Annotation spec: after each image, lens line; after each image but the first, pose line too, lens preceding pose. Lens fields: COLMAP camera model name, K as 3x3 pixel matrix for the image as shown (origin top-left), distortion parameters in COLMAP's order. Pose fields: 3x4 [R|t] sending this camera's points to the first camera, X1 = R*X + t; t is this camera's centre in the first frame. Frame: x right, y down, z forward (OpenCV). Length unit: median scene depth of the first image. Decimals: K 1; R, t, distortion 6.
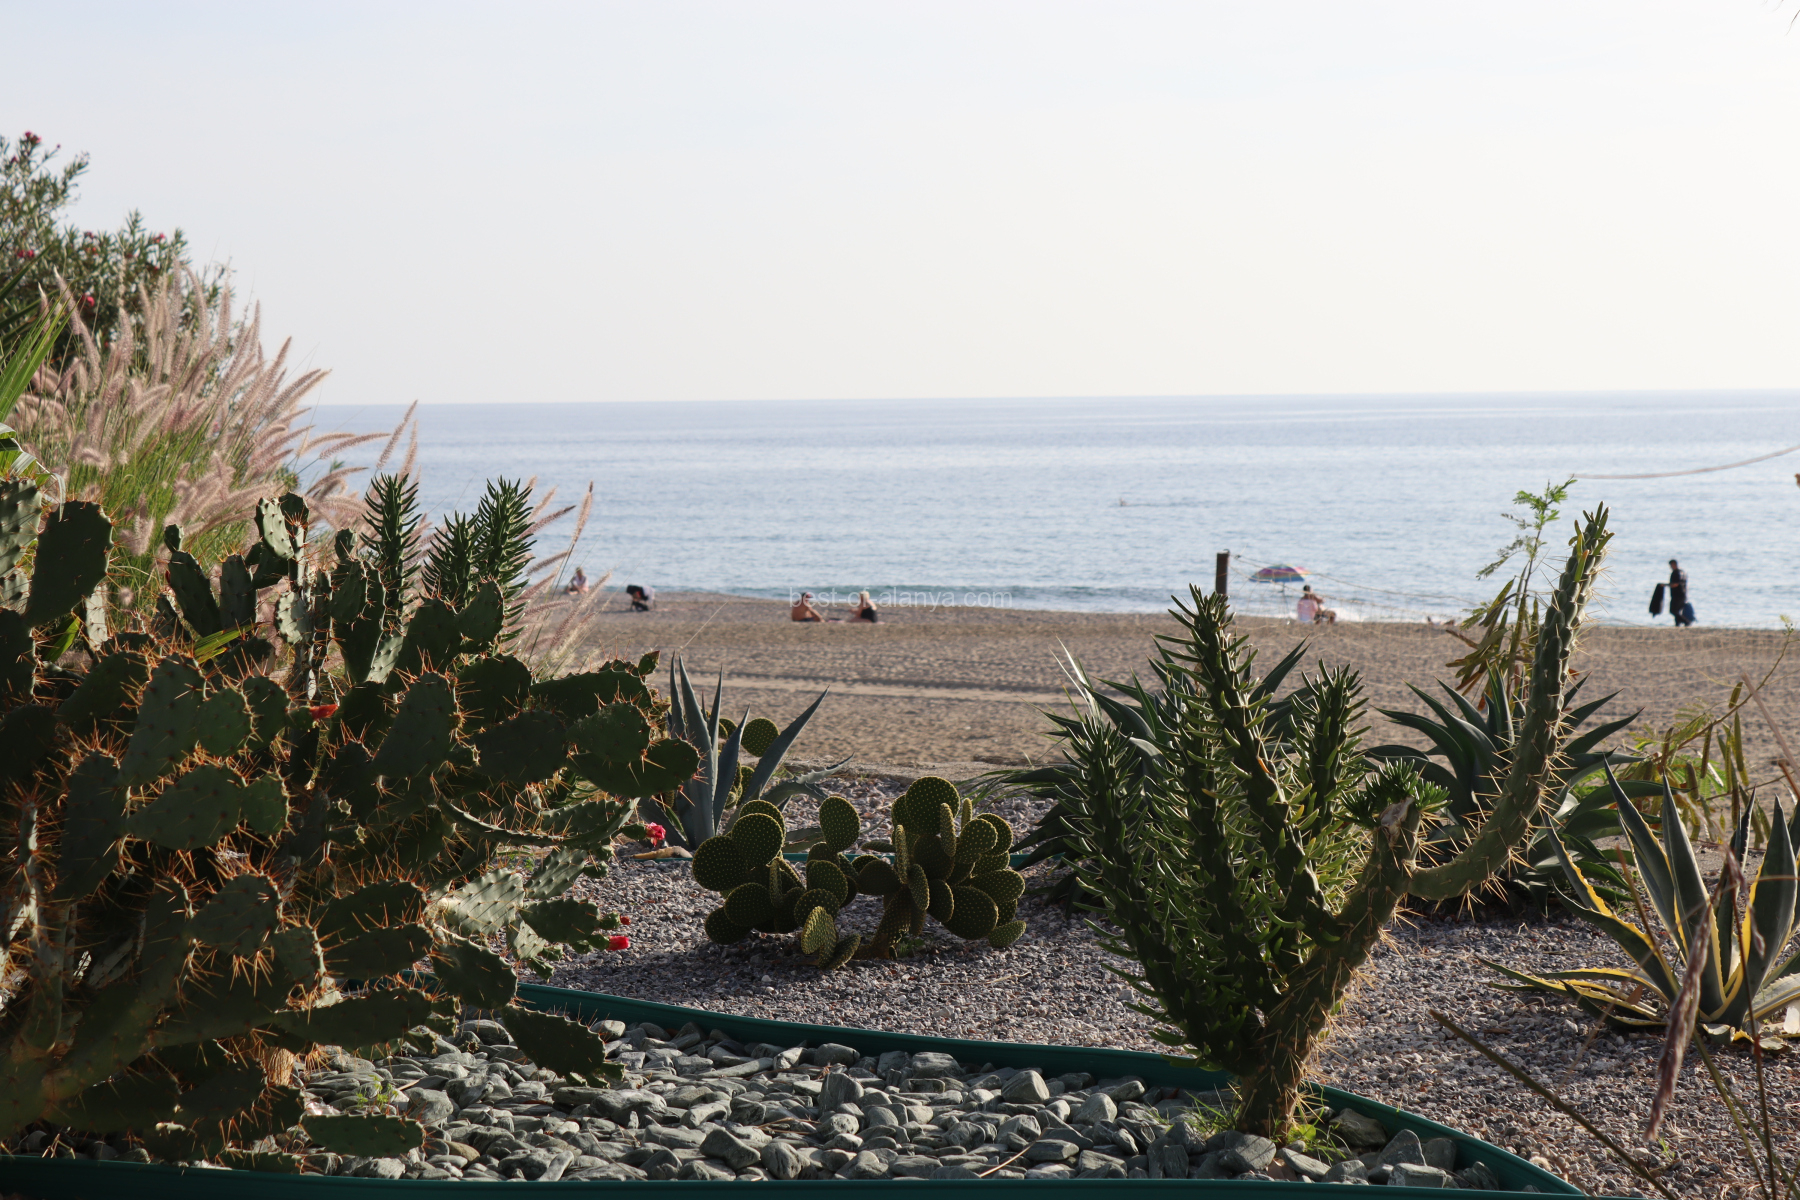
lens RADIAL K [[3618.2, 0, 900.0], [0, 3618.2, 600.0], [0, 0, 1]] dist [0.033593, 0.244014]
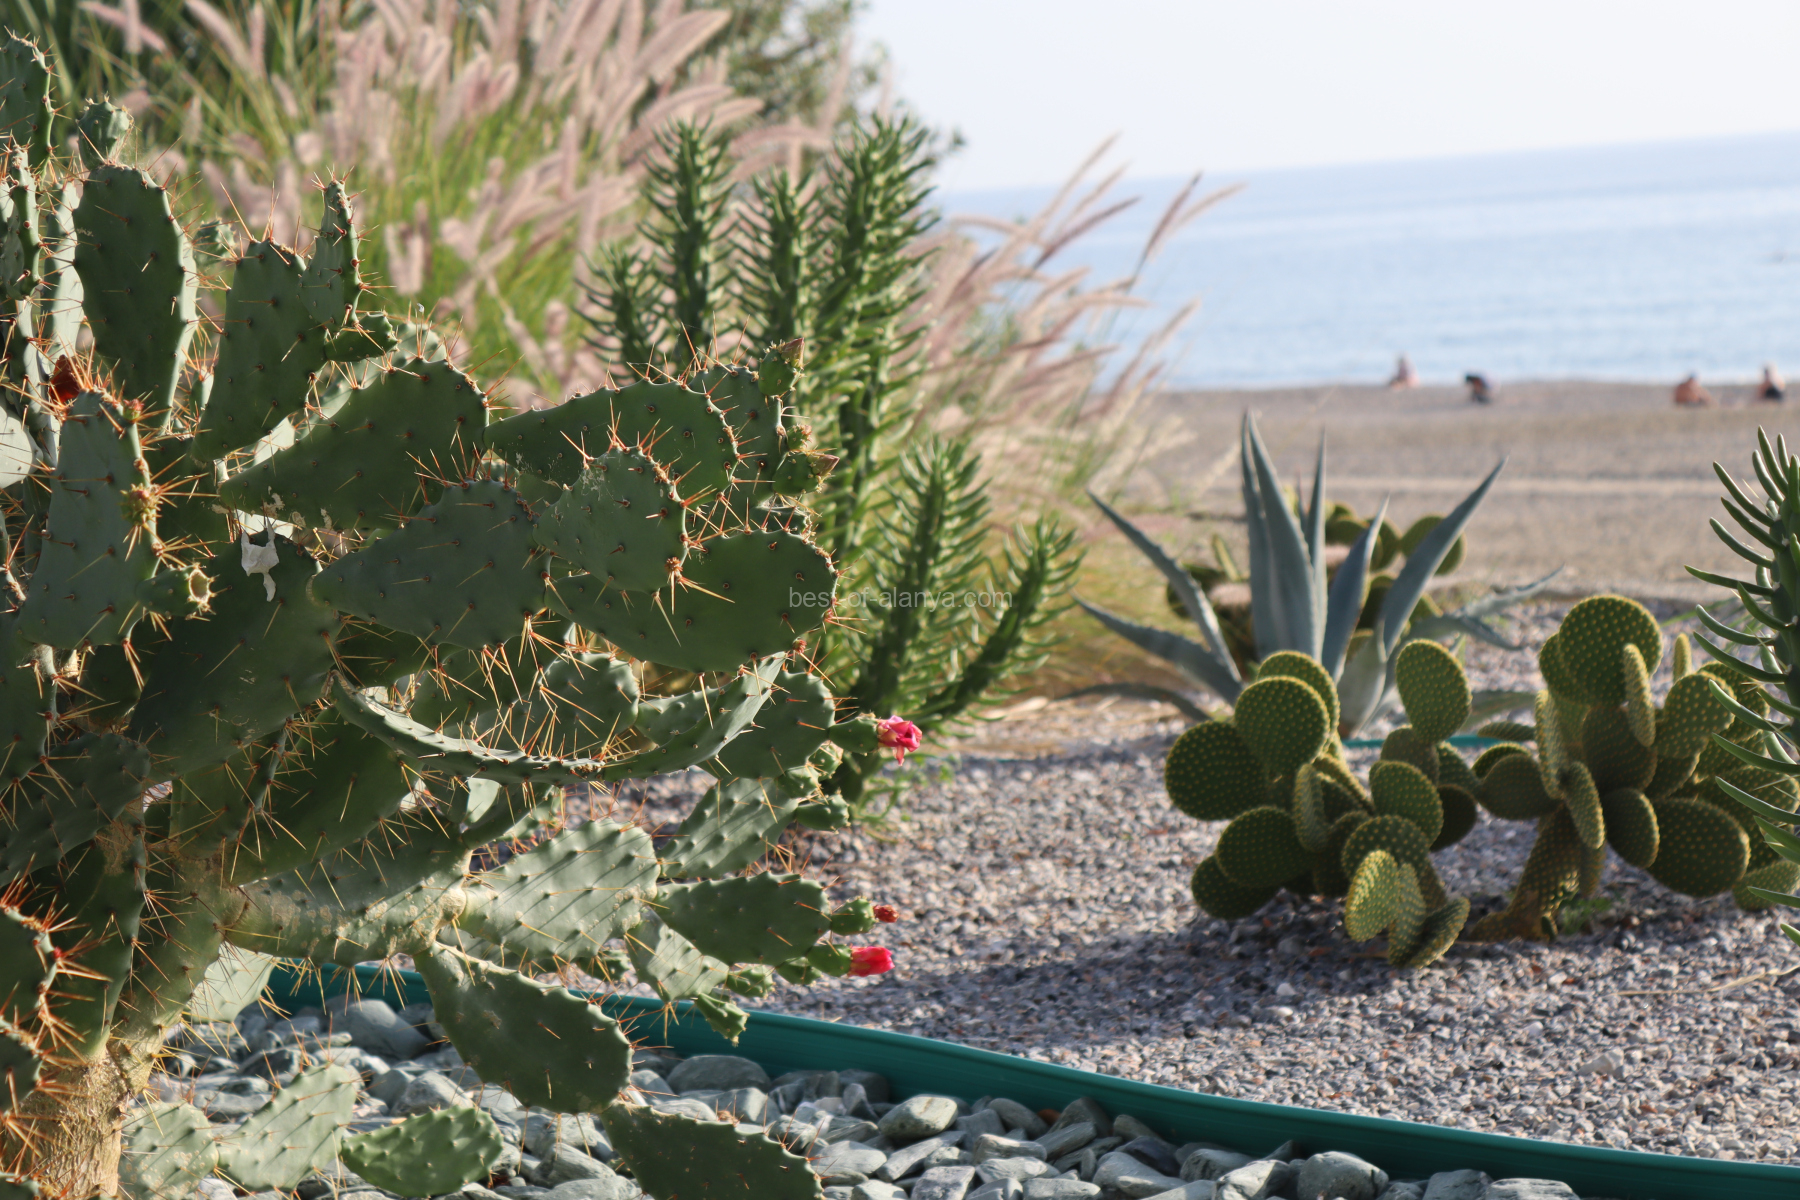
lens RADIAL K [[4335.8, 0, 900.0], [0, 4335.8, 600.0], [0, 0, 1]] dist [0.092208, 0.262166]
pose [[0.976600, -0.038838, -0.211526, 0.051915], [0.048305, 0.998040, 0.039773, 0.022988], [0.209567, -0.049060, 0.976563, 0.431248]]
